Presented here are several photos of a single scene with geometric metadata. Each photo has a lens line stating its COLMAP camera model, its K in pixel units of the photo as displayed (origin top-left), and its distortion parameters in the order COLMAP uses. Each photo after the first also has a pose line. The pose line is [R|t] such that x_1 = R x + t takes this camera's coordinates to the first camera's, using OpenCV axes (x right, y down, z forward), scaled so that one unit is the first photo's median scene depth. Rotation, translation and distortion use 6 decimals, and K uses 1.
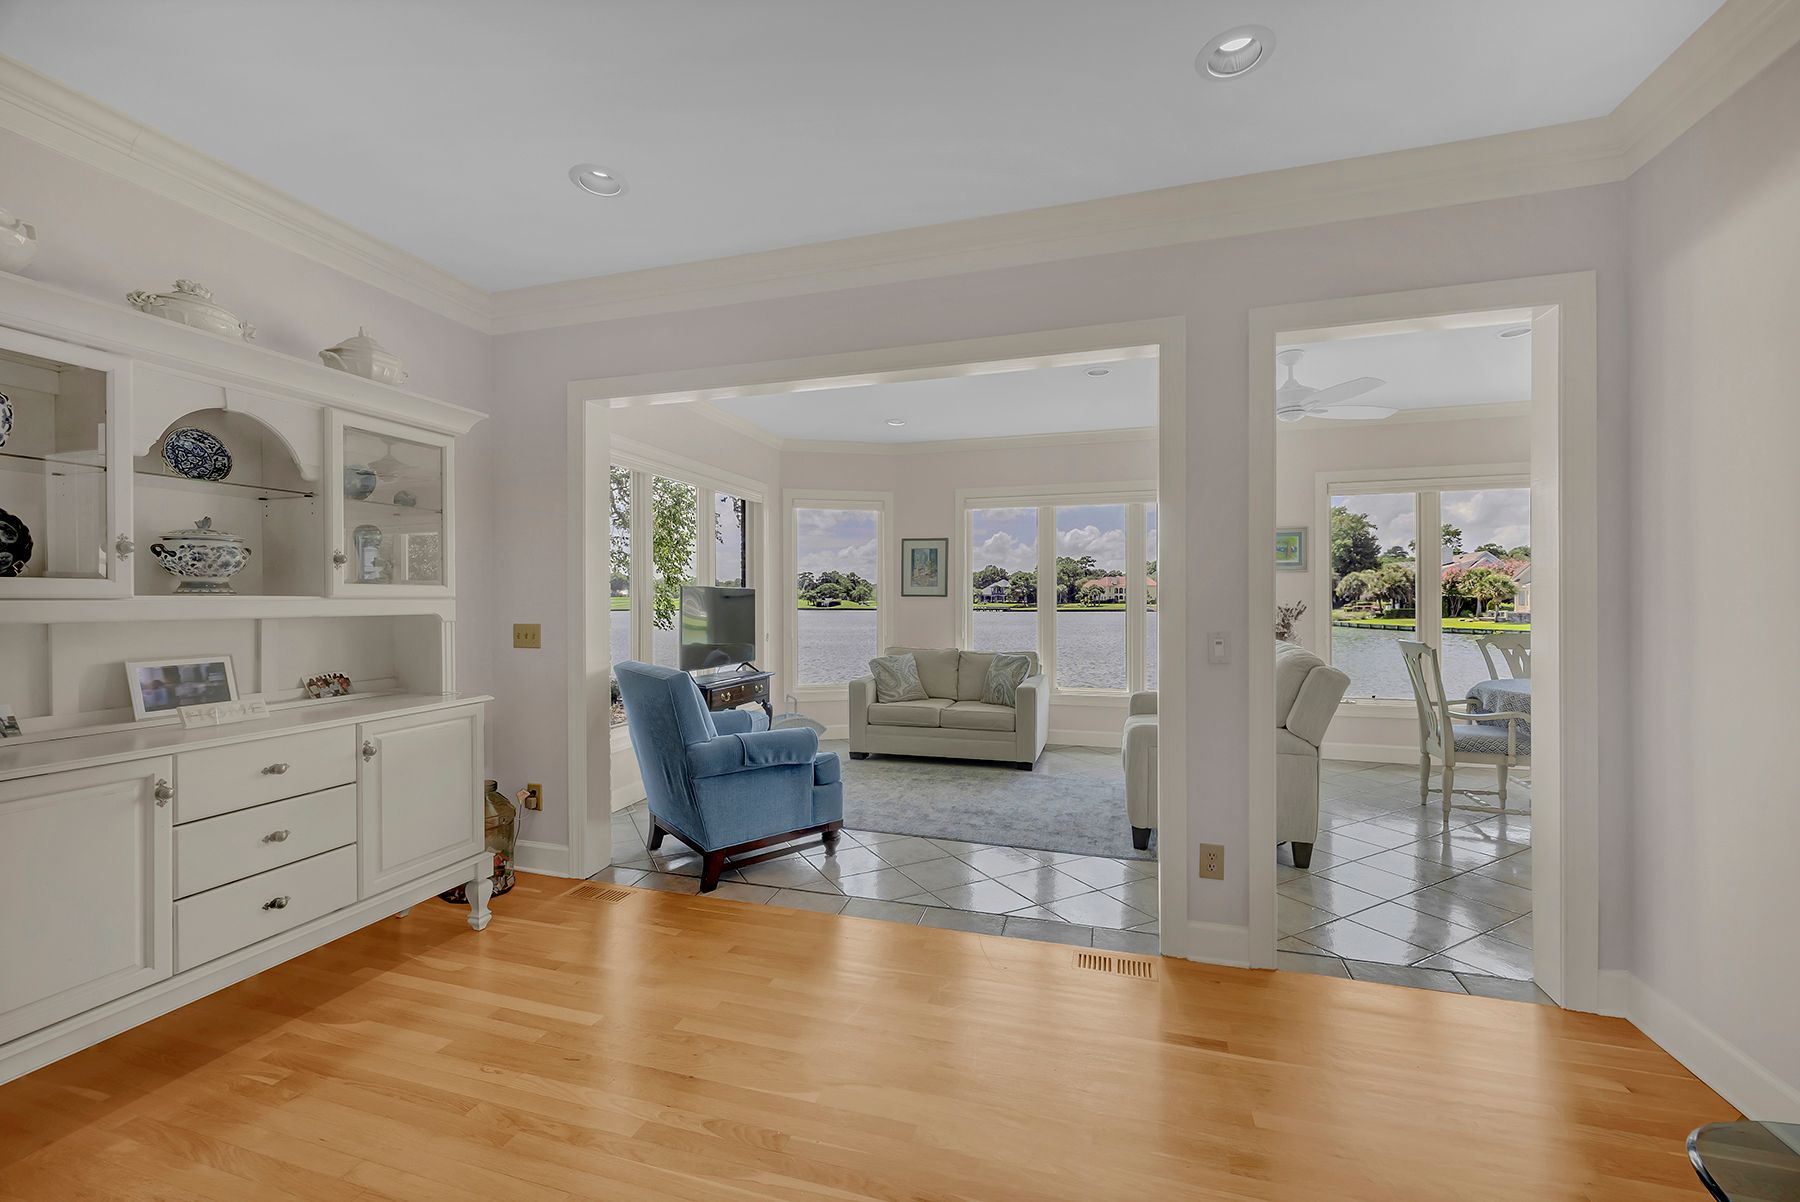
lens RADIAL K [[700.0, 0, 908.9], [0, 700.0, 600.4], [0, 0, 1]] dist [-0.004961, -0.000411]
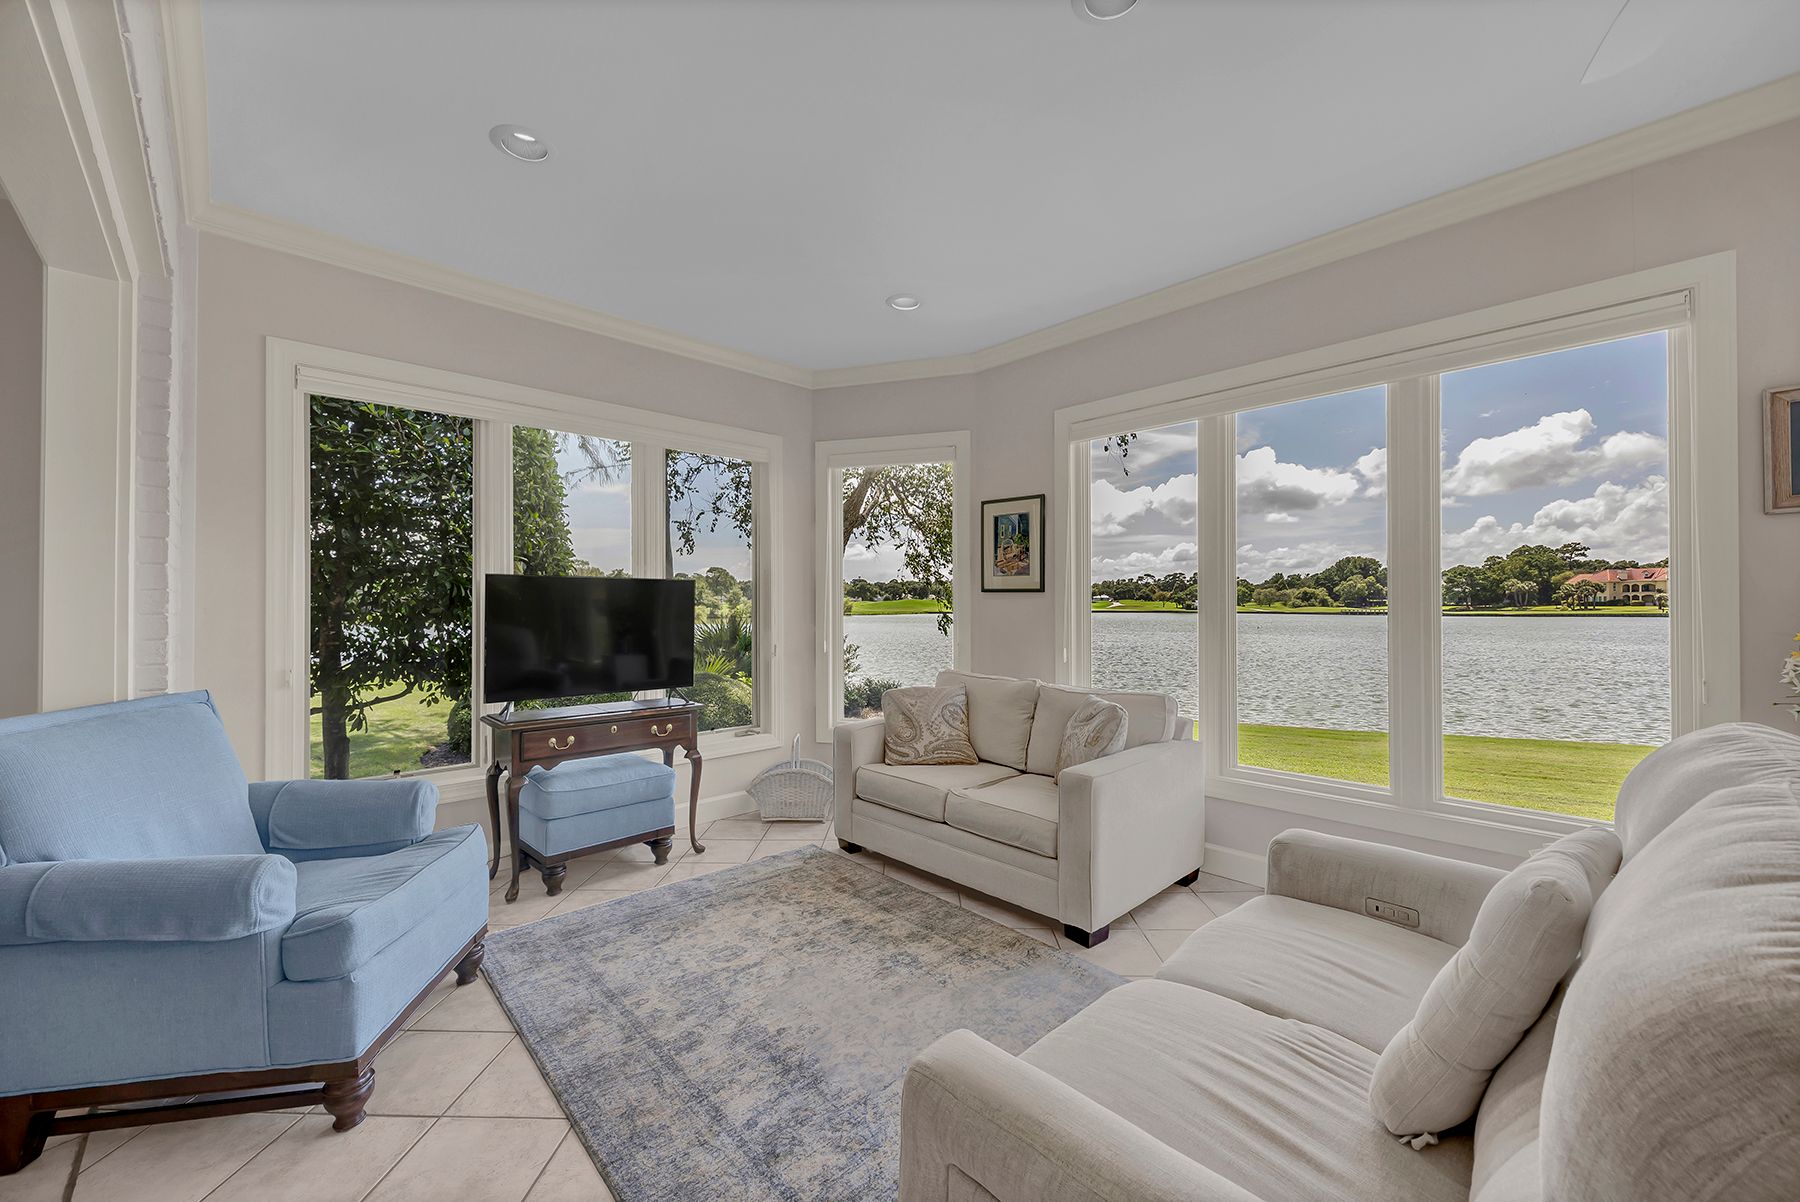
lens RADIAL K [[700.0, 0, 903.5], [0, 700.0, 599.5], [0, 0, 1]] dist [-0.004961, -0.000411]
pose [[0.867778, -0.001649, -0.496950, 0.253368], [-0.000134, 0.999994, -0.003552, 0.003418], [0.496953, 0.003149, 0.867772, 0.429563]]
